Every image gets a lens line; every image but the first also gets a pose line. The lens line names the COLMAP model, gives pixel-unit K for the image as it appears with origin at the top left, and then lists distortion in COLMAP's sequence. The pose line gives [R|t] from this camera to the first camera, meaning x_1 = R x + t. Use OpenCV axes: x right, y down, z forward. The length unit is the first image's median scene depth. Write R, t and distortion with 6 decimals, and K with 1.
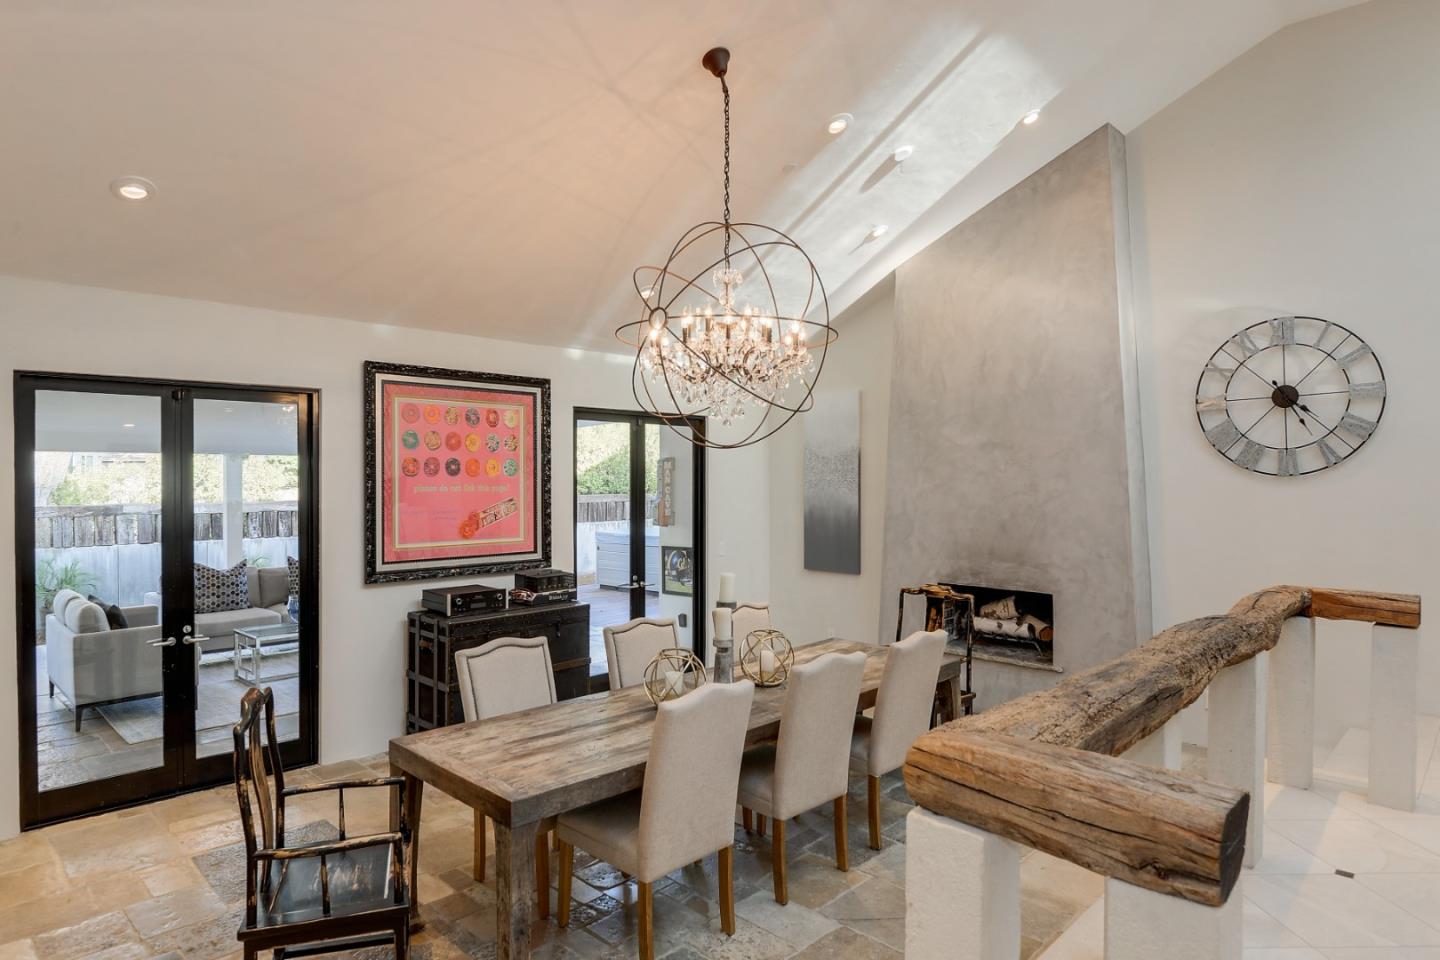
lens RADIAL K [[858.3, 0, 720.0], [0, 858.3, 480.0], [0, 0, 1]] dist [0.002443, -0.000102]
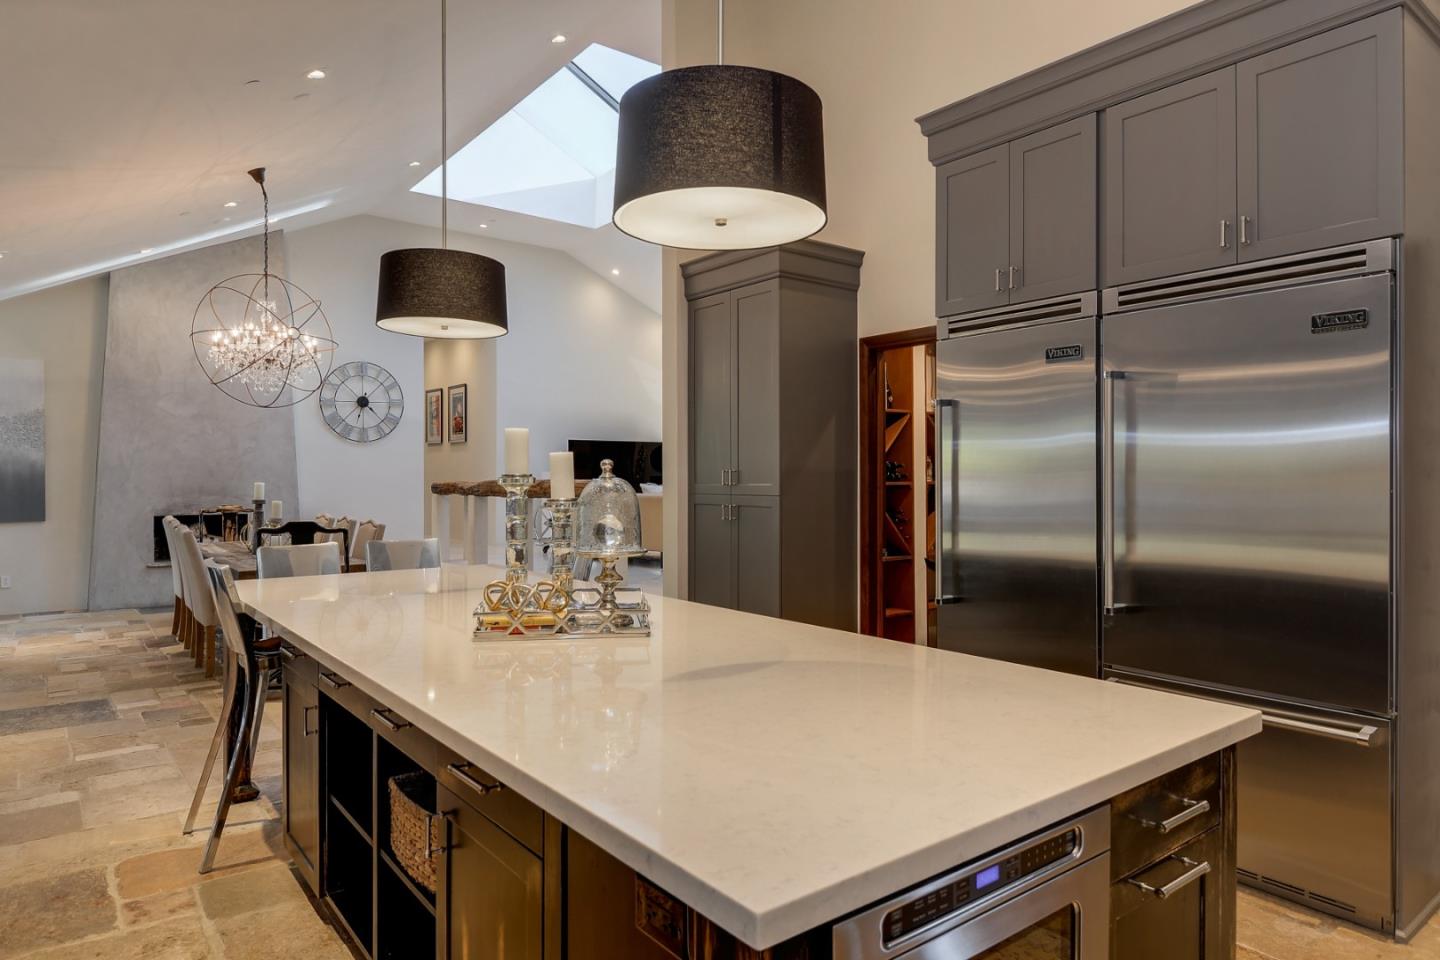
lens RADIAL K [[858.3, 0, 720.0], [0, 858.3, 480.0], [0, 0, 1]] dist [0.002443, -0.000102]
pose [[0.135142, -0.002797, 0.990822, -1.094282], [0.013024, 0.999915, 0.001046, 0.083788], [-0.990741, 0.012763, 0.135167, -0.072178]]
